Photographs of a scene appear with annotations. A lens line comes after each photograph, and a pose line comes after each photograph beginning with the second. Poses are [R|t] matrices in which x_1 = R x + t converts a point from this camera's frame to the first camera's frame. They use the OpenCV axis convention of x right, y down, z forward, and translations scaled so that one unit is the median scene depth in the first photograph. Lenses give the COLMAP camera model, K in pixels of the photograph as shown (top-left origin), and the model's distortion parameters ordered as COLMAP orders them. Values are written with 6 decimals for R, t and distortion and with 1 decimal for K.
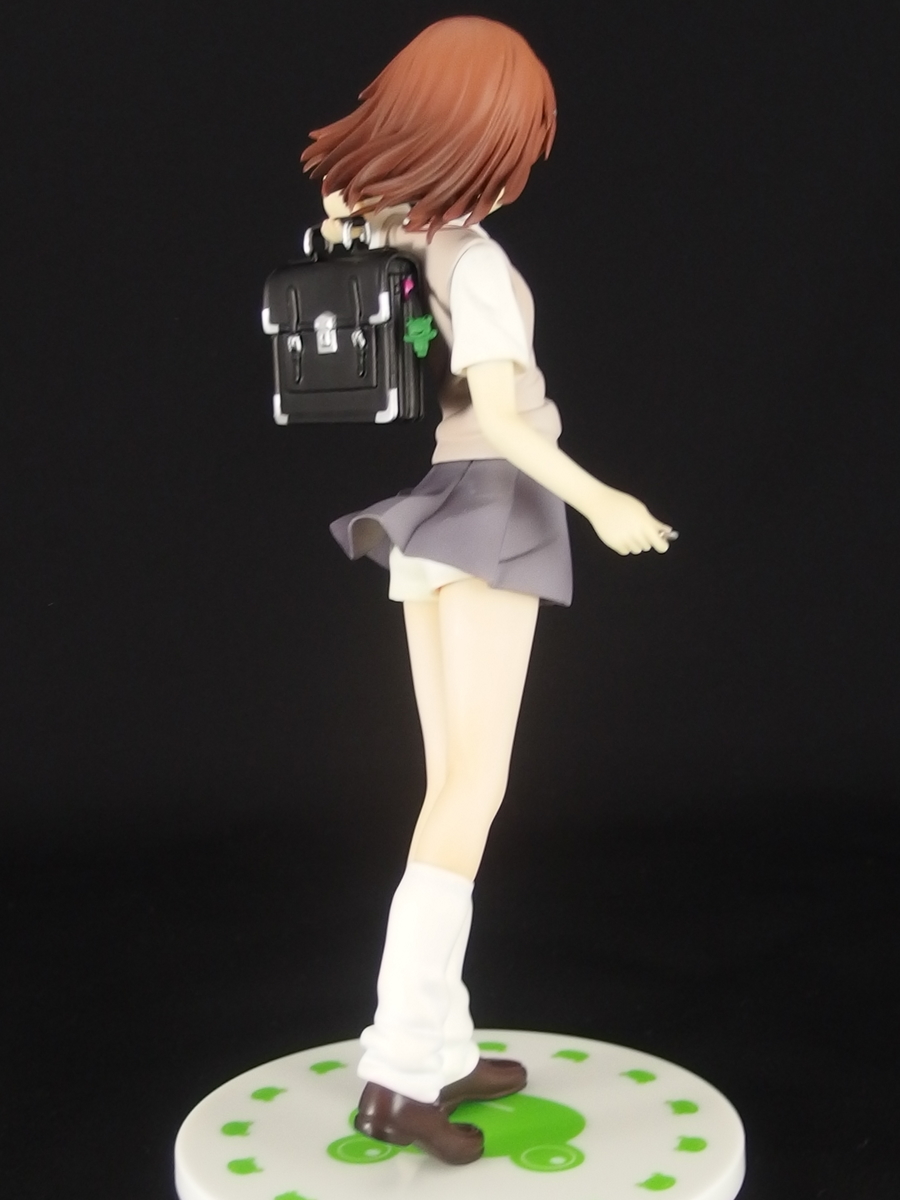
lens RADIAL K [[1987.4, 0, 448.6], [0, 1987.4, 598.6], [0, 0, 1]] dist [-0.051880, 0.000000]
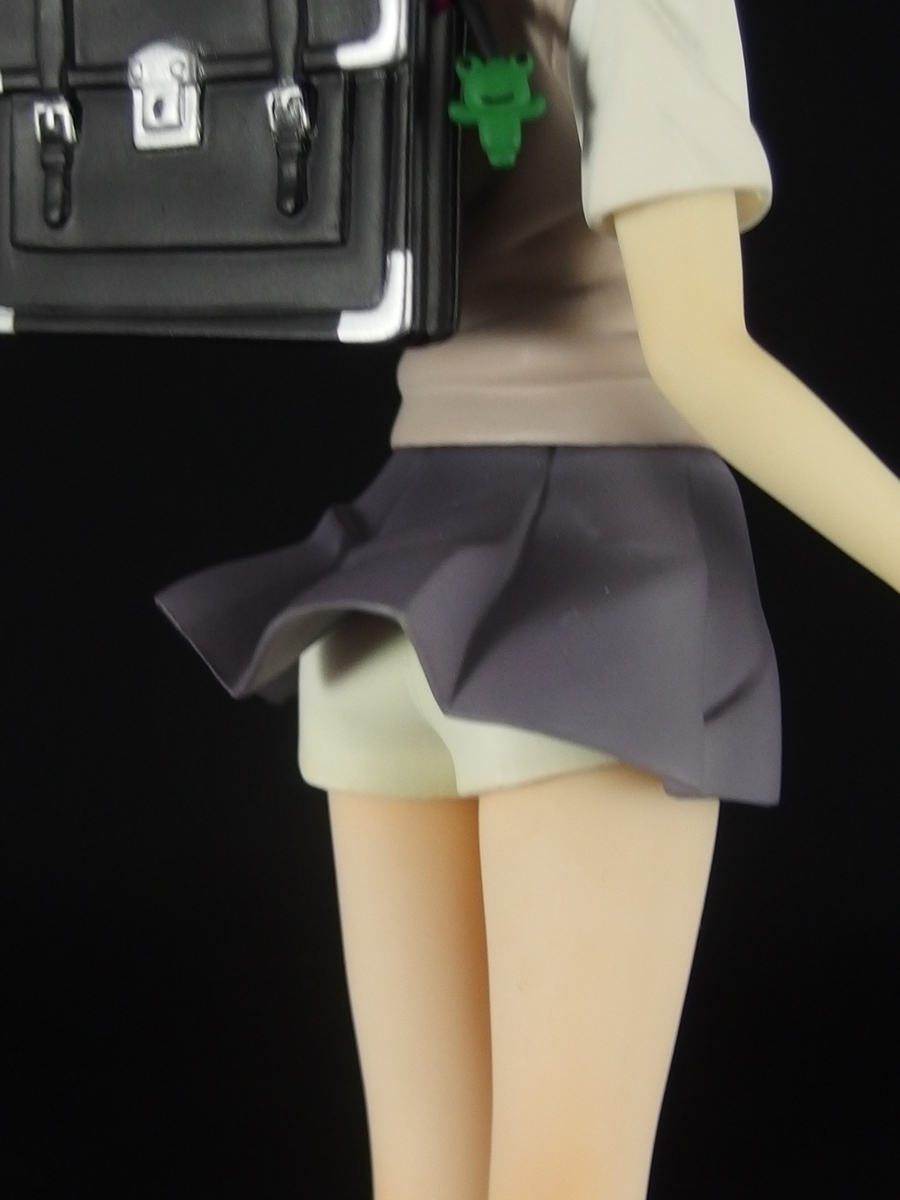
lens RADIAL K [[1987.4, 0, 452.4], [0, 1987.4, 602.8], [0, 0, 1]] dist [-0.051880, 0.000000]
pose [[0.936324, -0.004339, 0.351110, -0.144293], [-0.009593, 0.999234, 0.037930, -0.053828], [-0.351006, -0.038883, 0.935566, 0.640323]]
